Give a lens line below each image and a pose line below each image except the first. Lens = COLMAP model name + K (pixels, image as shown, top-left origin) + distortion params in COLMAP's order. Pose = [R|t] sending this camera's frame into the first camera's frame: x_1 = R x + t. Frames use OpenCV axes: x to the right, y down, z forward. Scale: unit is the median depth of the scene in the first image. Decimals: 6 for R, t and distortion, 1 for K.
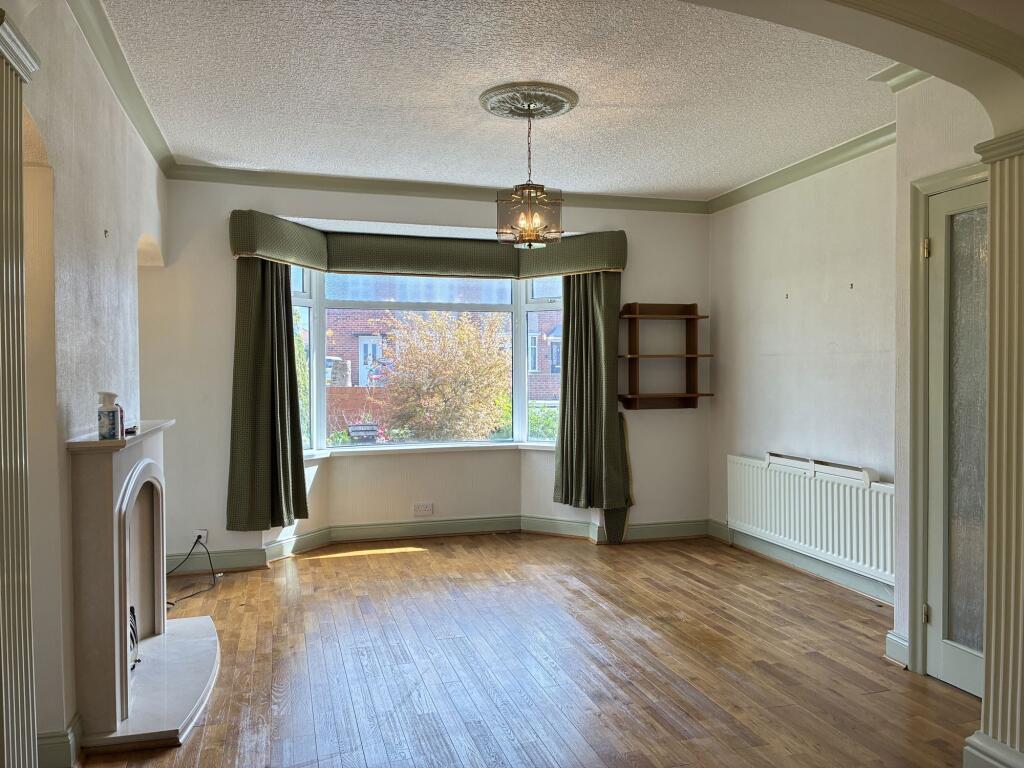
lens RADIAL K [[773.9, 0, 512.0], [0, 773.9, 384.0], [0, 0, 1]] dist [0.052909, -0.080332]
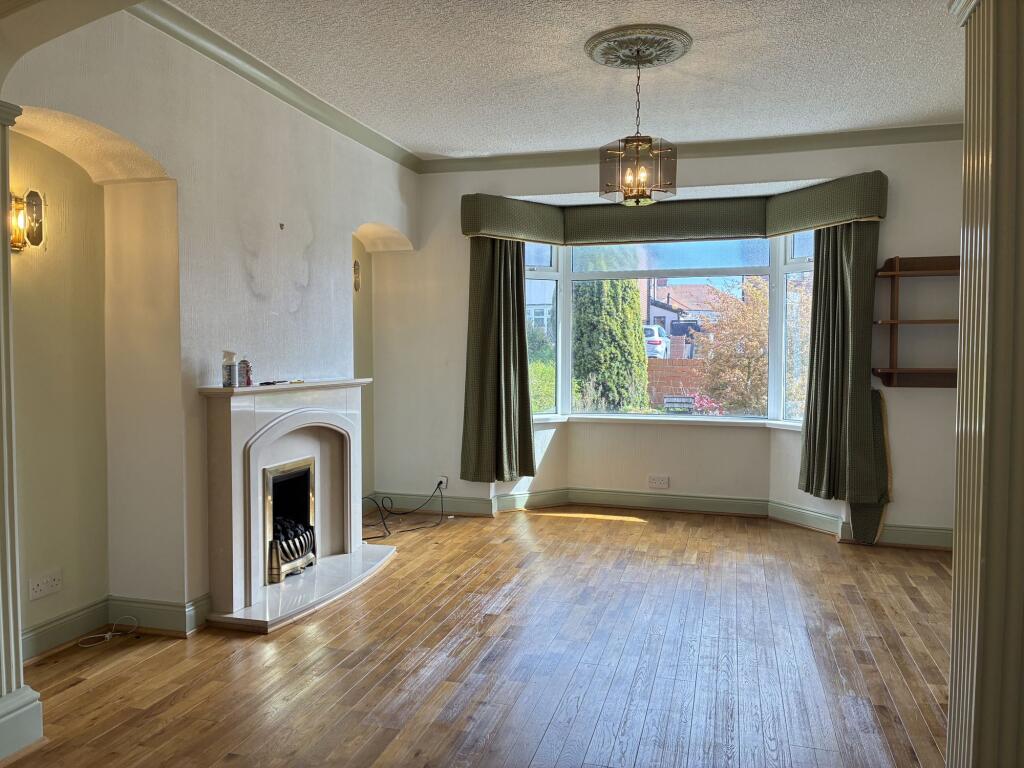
lens RADIAL K [[773.9, 0, 512.0], [0, 773.9, 384.0], [0, 0, 1]] dist [0.052909, -0.080332]
pose [[0.838658, 0.031313, -0.543757, 0.323068], [-0.013977, 0.999255, 0.035986, 0.006567], [0.544478, -0.022580, 0.838471, 0.097905]]
